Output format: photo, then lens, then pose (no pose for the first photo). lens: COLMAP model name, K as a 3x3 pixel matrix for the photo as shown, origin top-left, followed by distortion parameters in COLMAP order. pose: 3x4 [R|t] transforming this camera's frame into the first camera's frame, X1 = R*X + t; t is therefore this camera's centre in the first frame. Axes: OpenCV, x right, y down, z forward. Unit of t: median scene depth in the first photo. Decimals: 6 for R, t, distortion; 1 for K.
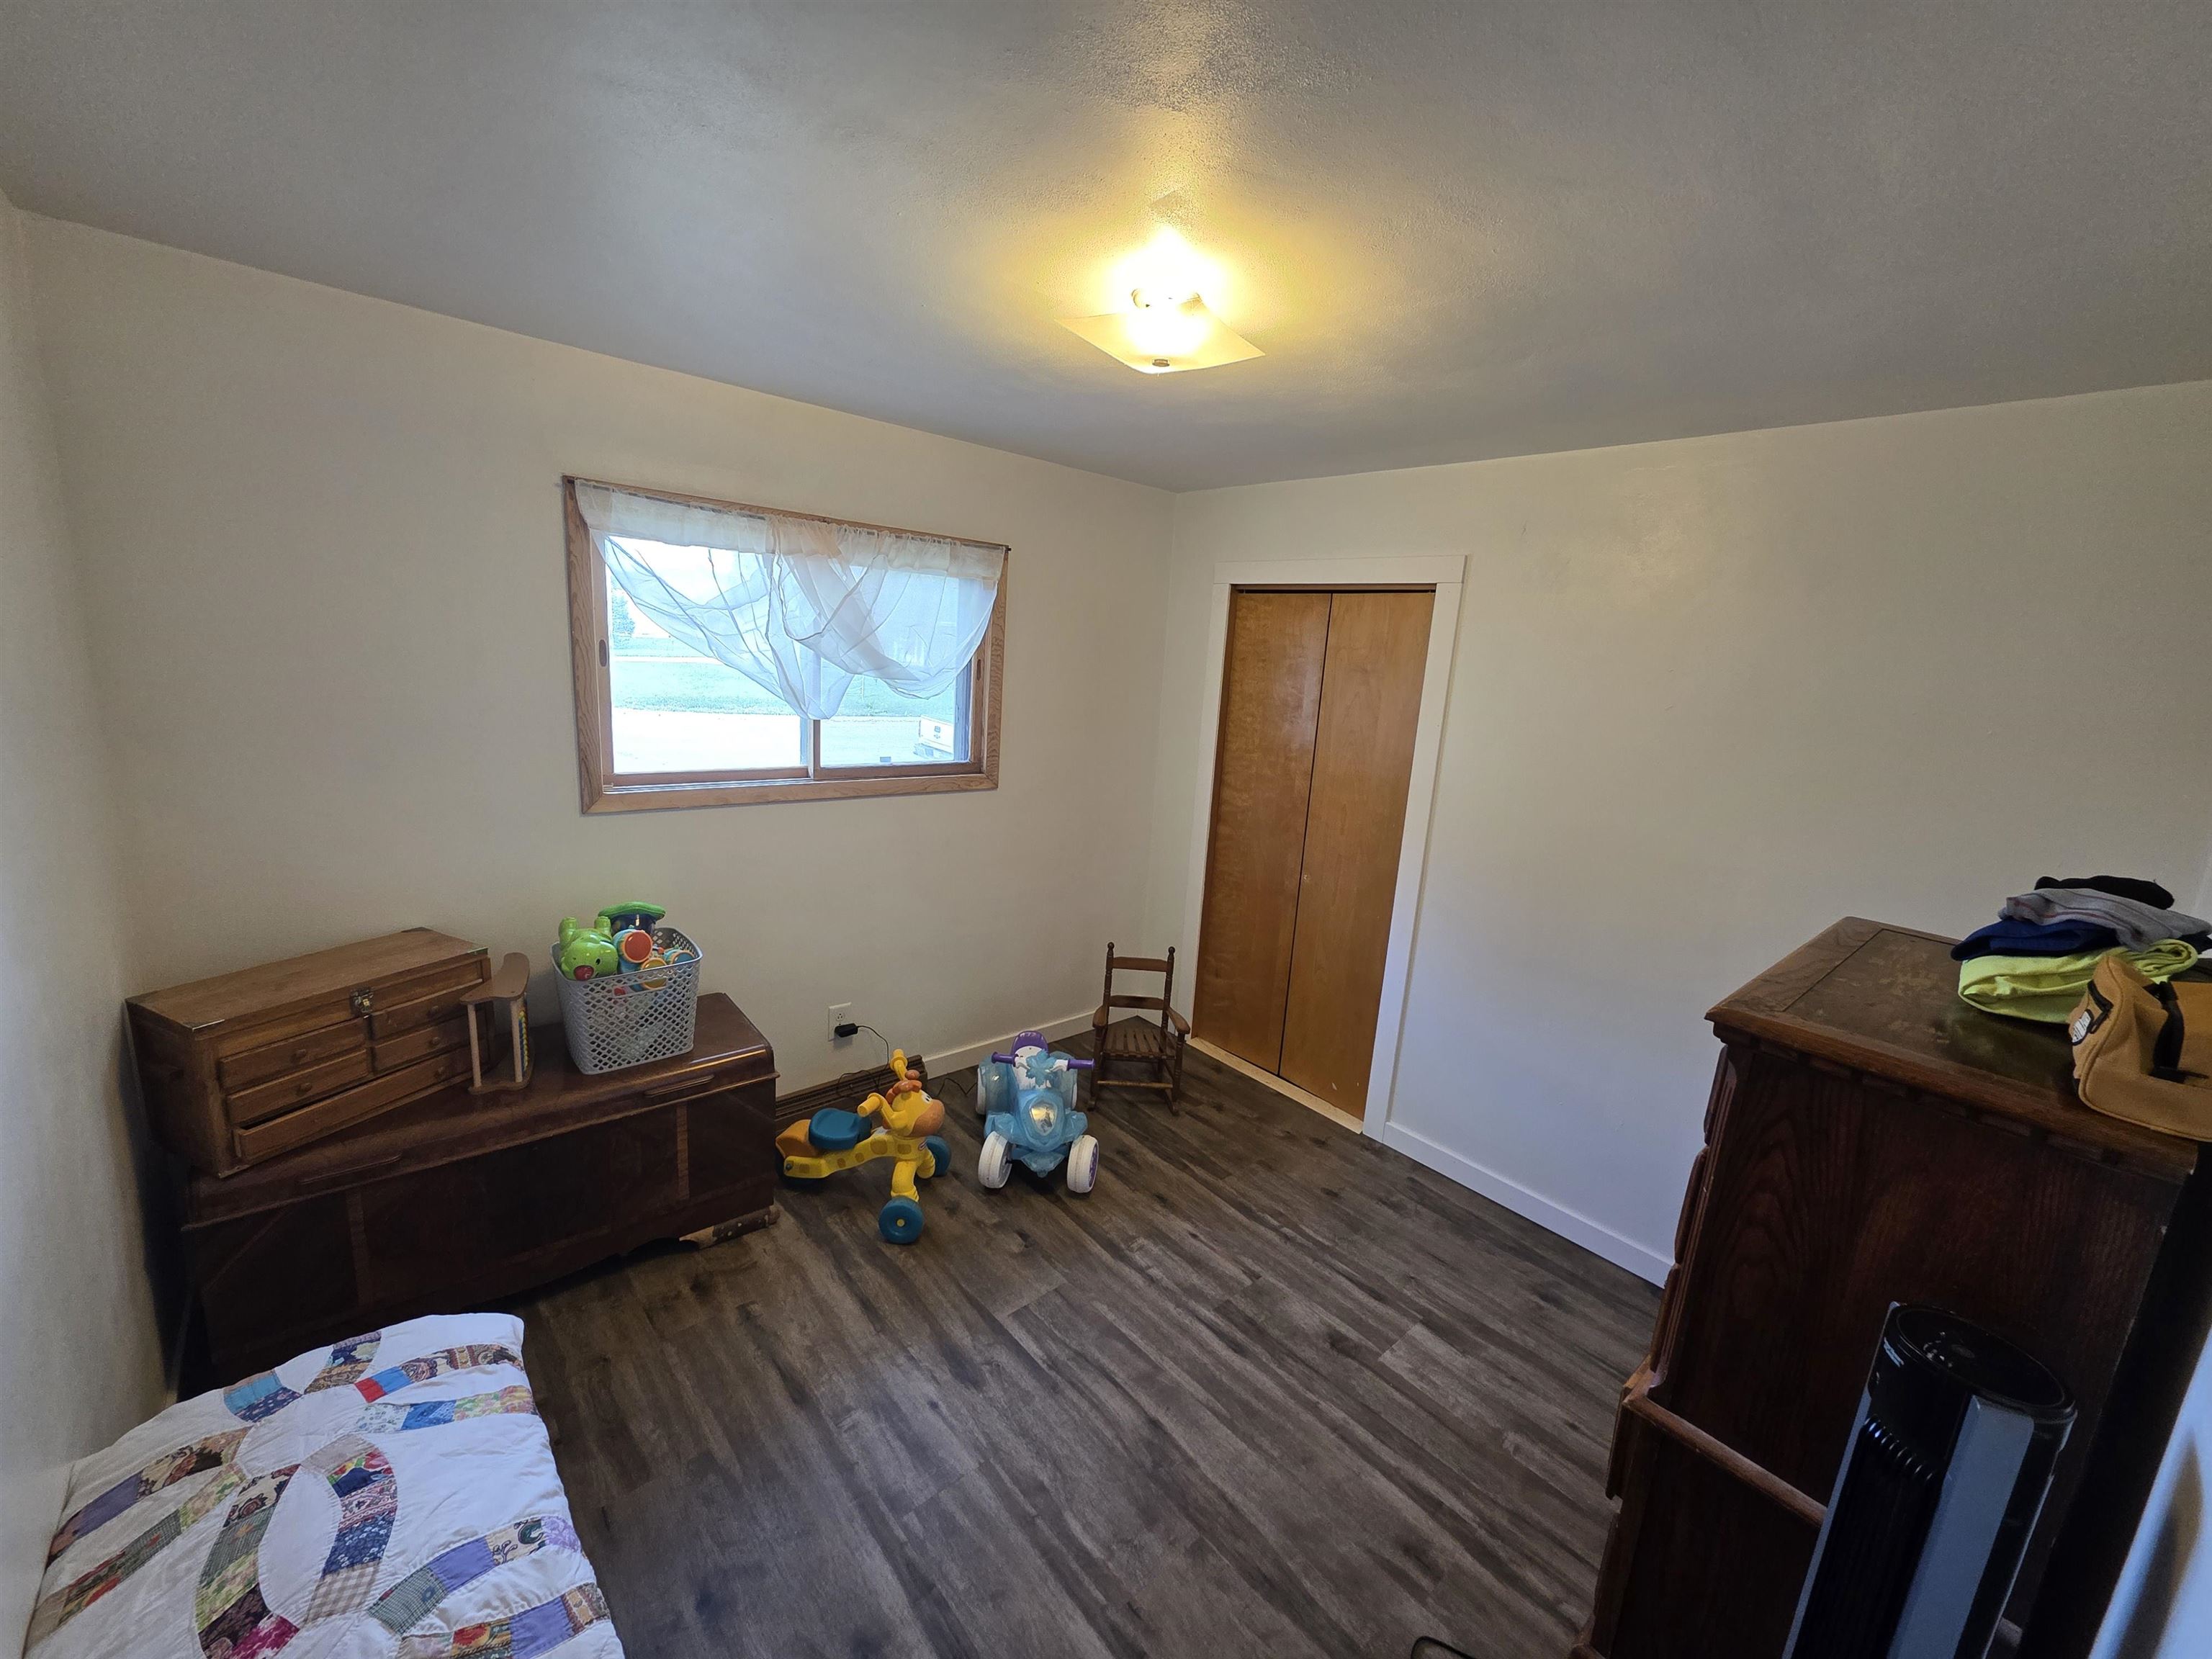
lens RADIAL K [[878.7, 0, 1107.1], [0, 878.7, 820.9], [0, 0, 1]] dist [0.000551, 0.000680]
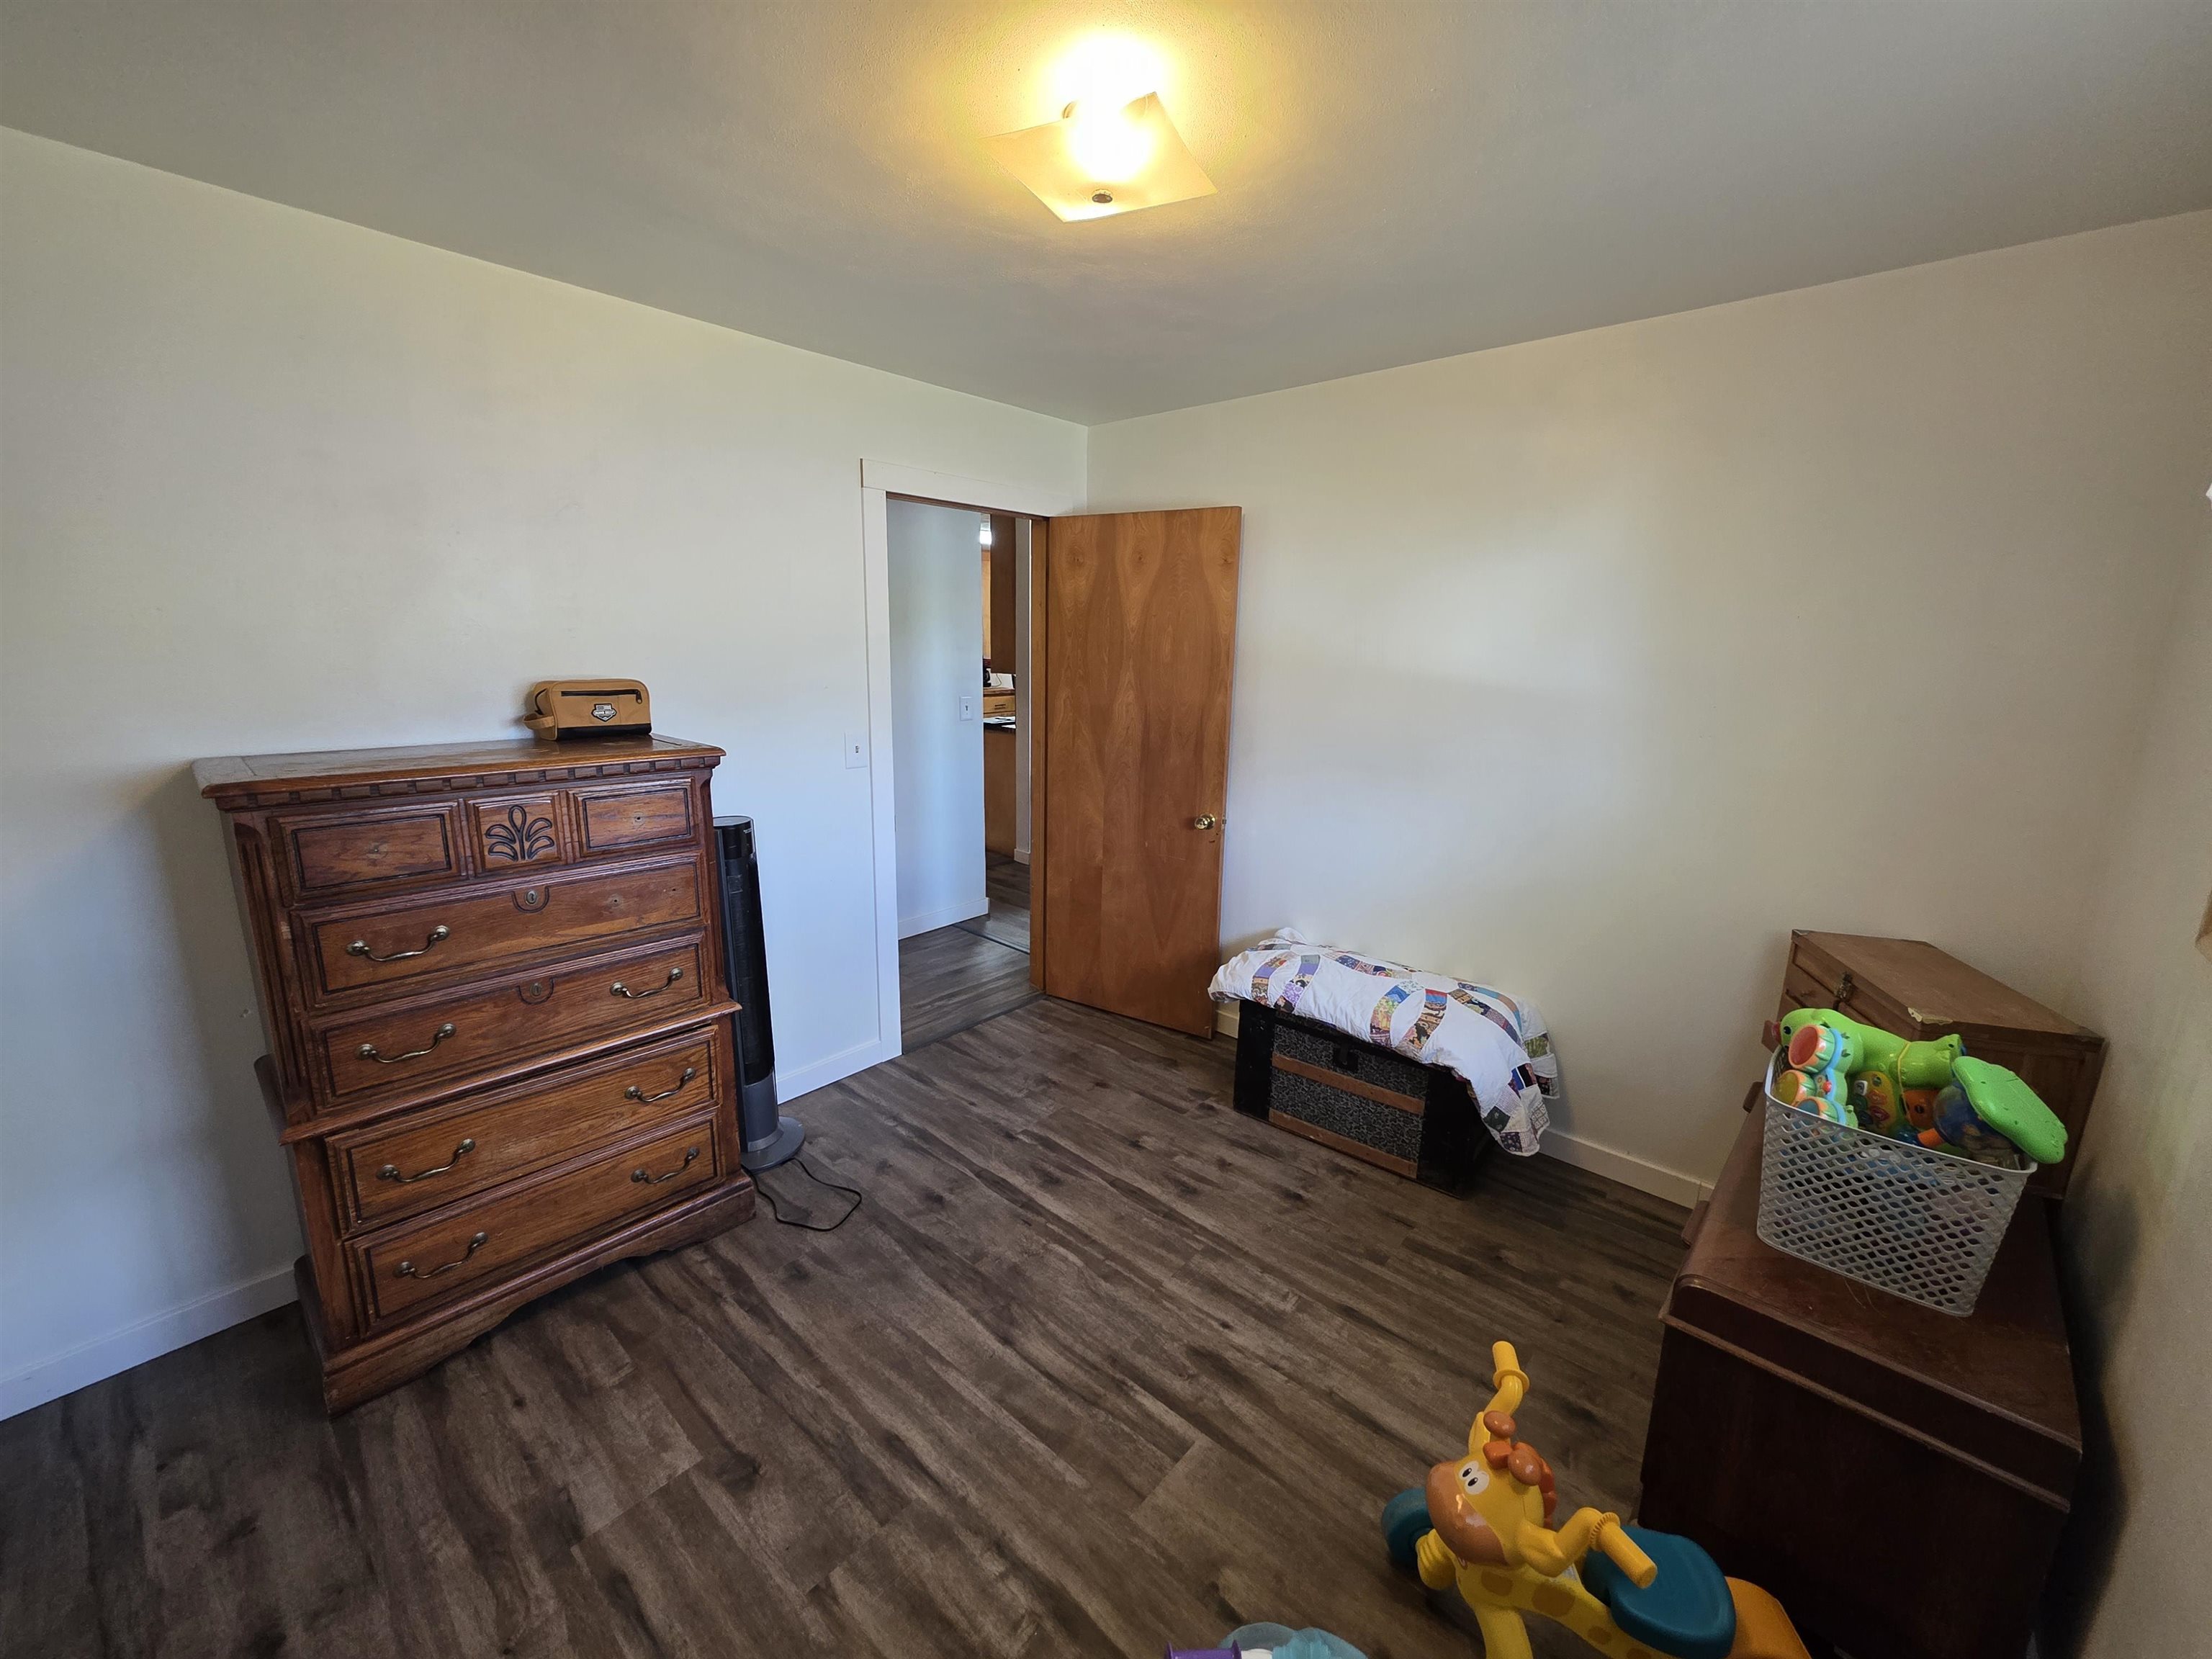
lens RADIAL K [[878.7, 0, 1108.3], [0, 878.7, 837.7], [0, 0, 1]] dist [0.000551, 0.000680]
pose [[-0.988855, -0.057570, -0.137302, 0.103827], [-0.108820, 0.908862, 0.402650, -0.230542], [0.101608, 0.413104, -0.904998, 1.594251]]
